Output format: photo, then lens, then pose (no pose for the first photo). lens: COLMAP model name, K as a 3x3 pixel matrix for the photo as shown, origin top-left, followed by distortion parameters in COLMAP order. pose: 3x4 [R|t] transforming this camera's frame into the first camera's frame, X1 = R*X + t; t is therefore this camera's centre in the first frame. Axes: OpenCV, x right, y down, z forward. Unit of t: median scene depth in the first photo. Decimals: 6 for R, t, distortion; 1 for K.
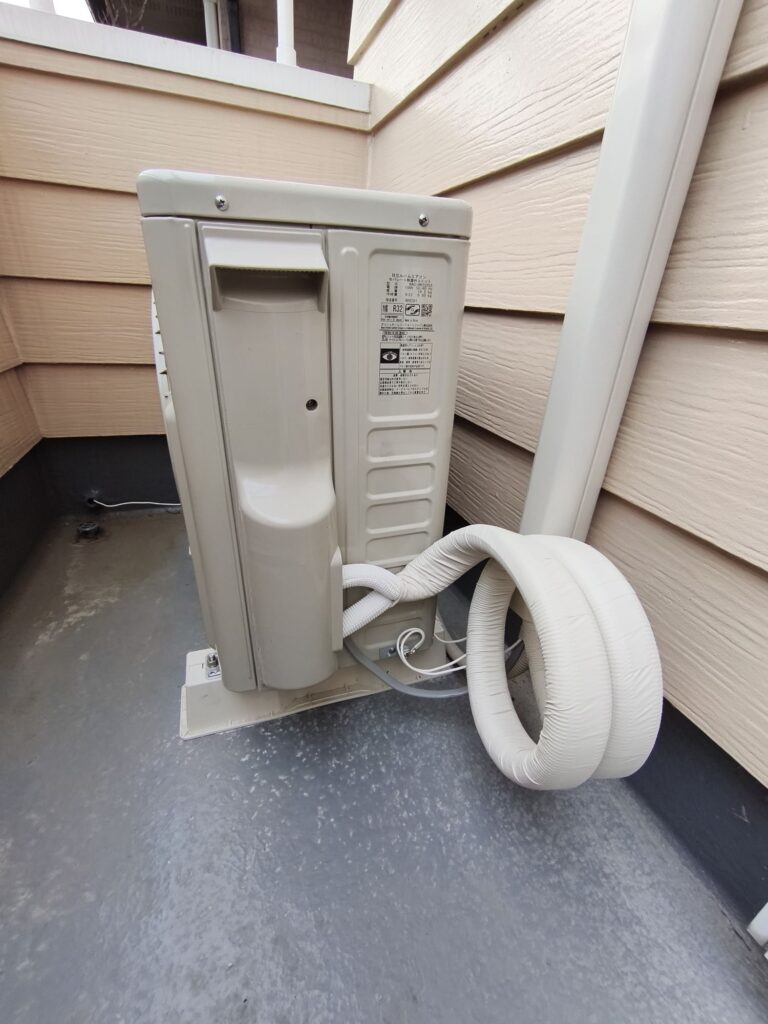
lens RADIAL K [[449.5, 0, 384.9], [0, 449.5, 536.3], [0, 0, 1]] dist [-0.012383, 0.005041]
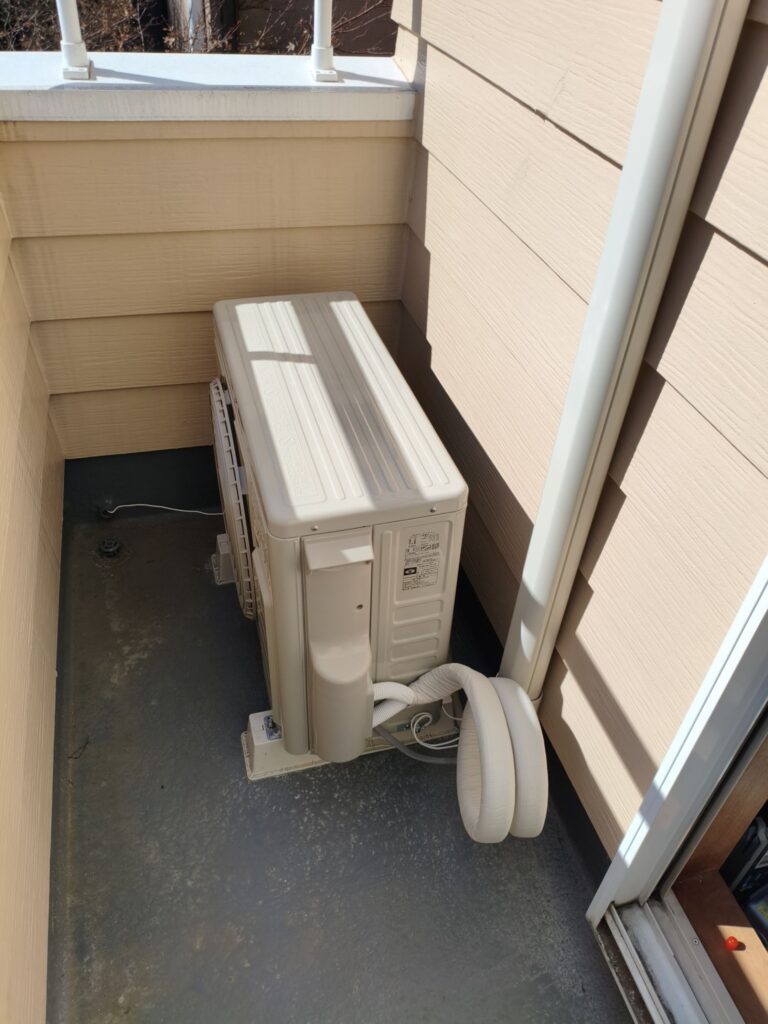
lens RADIAL K [[785.4, 0, 384.8], [0, 785.4, 504.6], [0, 0, 1]] dist [0.027027, -0.053120]
pose [[0.997735, 0.045511, -0.049537, 0.037094], [-0.035009, 0.980113, 0.195325, -0.897387], [0.057441, -0.193149, 0.979487, -1.226669]]
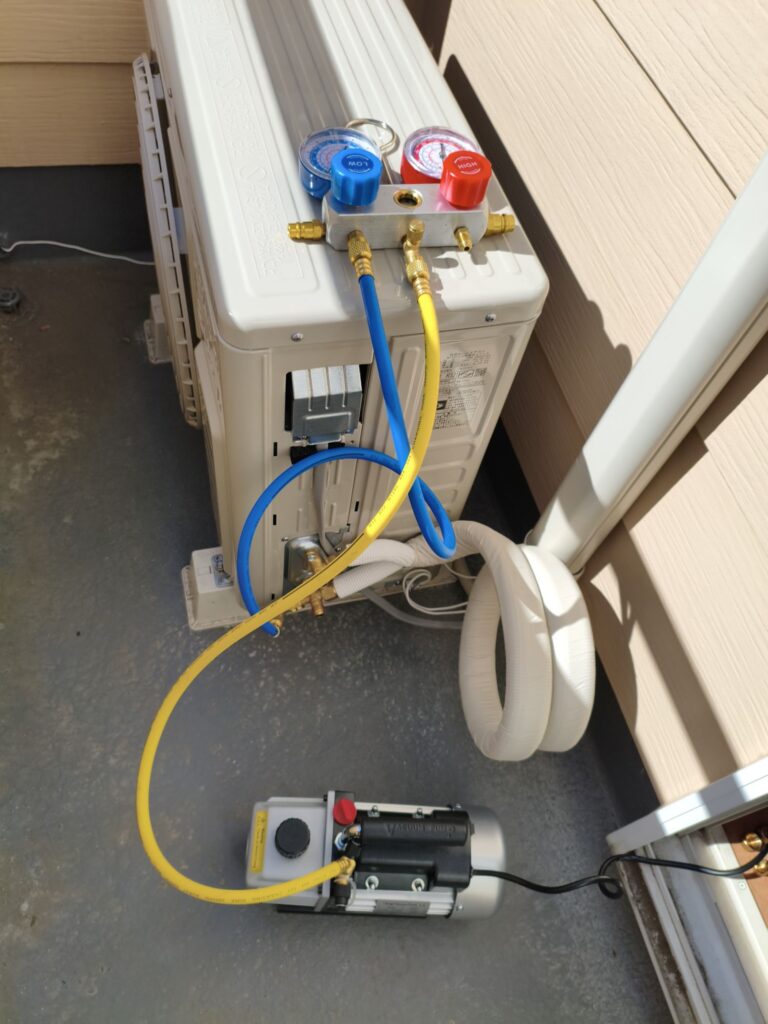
lens RADIAL K [[785.4, 0, 384.6], [0, 785.4, 505.5], [0, 0, 1]] dist [0.027027, -0.053120]
pose [[0.991930, 0.122337, 0.033307, -0.101459], [-0.122944, 0.863861, 0.488497, -0.827739], [0.030988, -0.488649, 0.871930, -0.512674]]
